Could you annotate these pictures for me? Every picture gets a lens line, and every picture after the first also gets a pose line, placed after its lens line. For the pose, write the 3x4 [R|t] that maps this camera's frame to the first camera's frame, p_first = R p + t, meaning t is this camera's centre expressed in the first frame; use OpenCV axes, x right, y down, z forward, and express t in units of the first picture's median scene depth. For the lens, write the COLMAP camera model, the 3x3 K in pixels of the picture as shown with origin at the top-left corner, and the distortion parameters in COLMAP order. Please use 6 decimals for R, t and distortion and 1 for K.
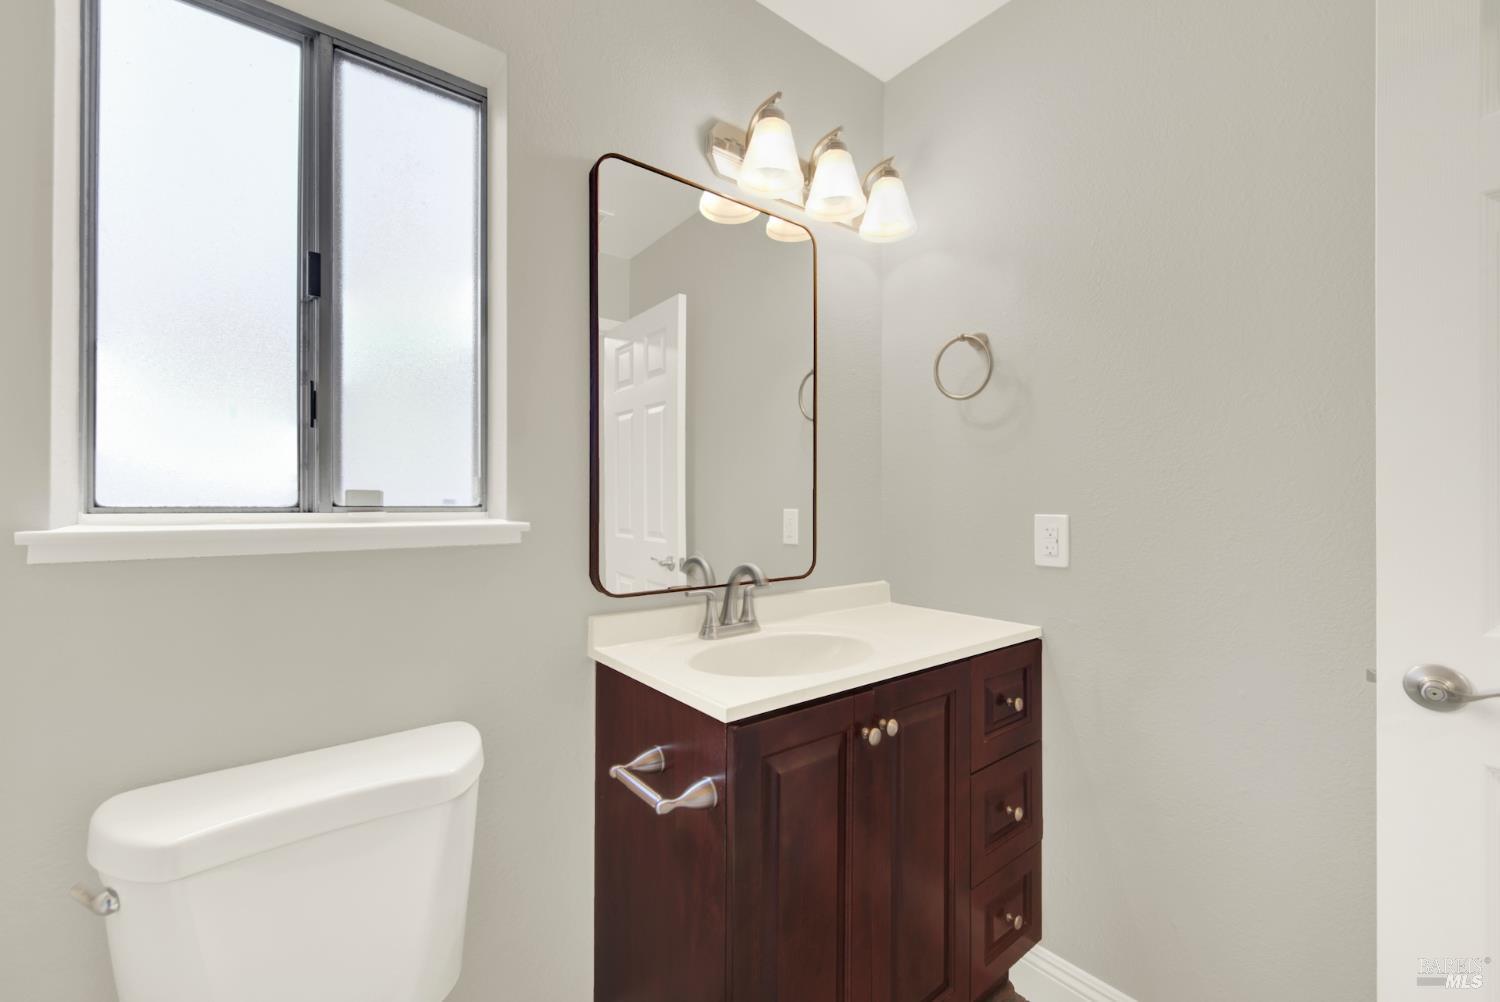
lens RADIAL K [[606.1, 0, 757.7], [0, 606.1, 503.5], [0, 0, 1]] dist [0.001972, -0.000889]
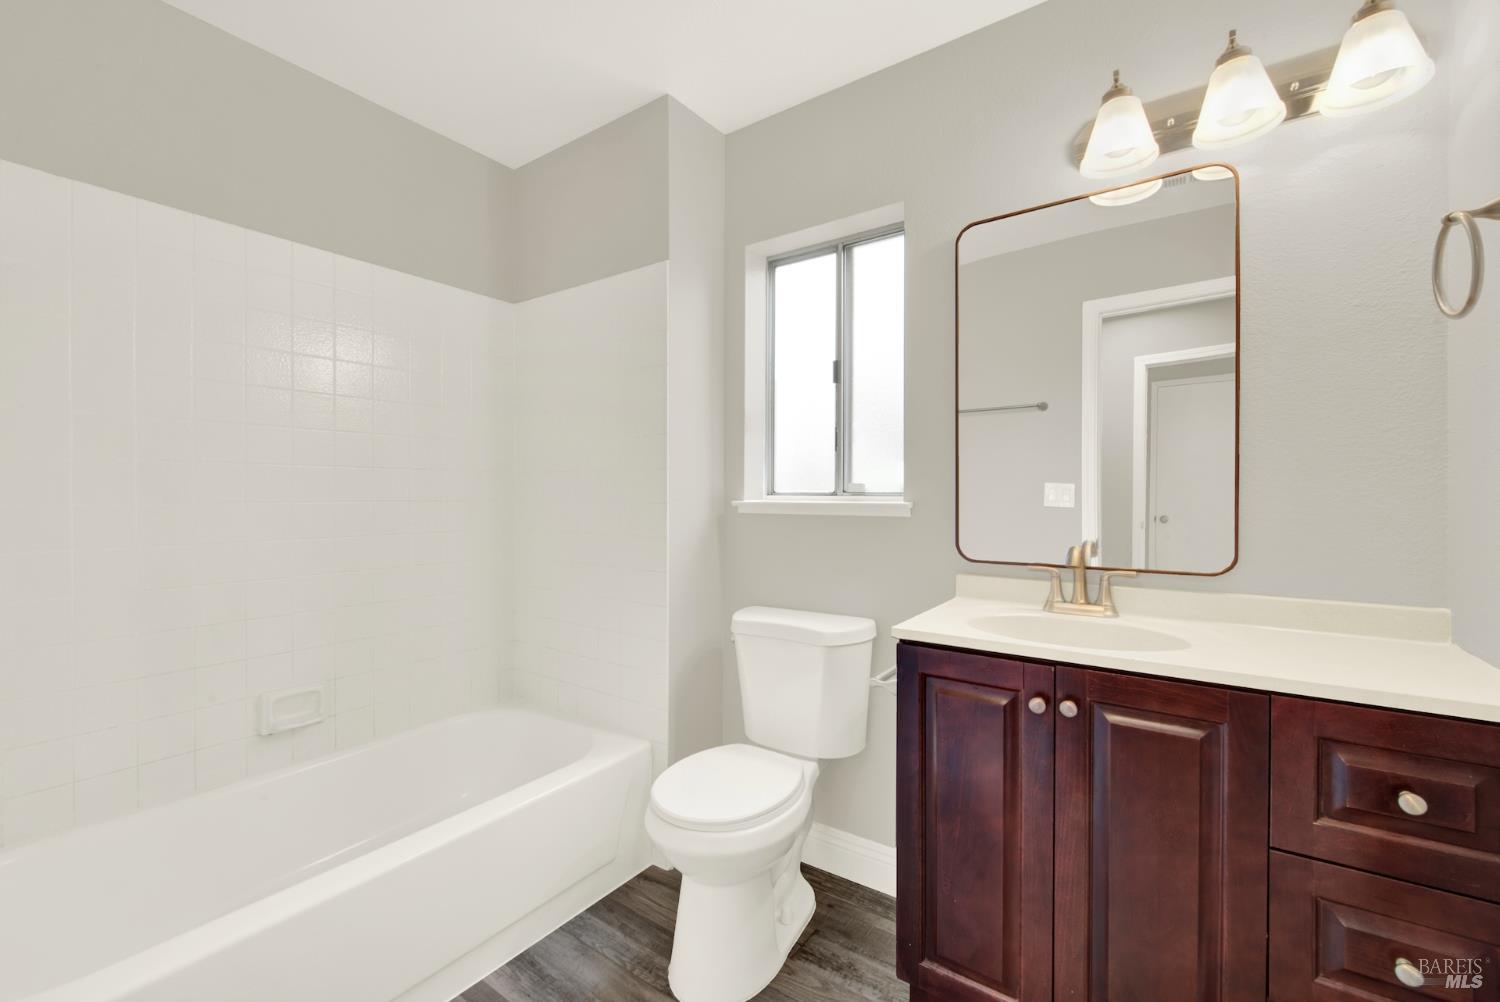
lens RADIAL K [[600.1, 0, 753.7], [0, 600.1, 498.1], [0, 0, 1]] dist [0.003508, -0.000943]
pose [[0.281263, 0.010151, -0.959577, 0.979378], [0.004365, 0.999920, 0.011858, -0.000752], [0.959621, -0.007524, 0.281196, 0.195342]]
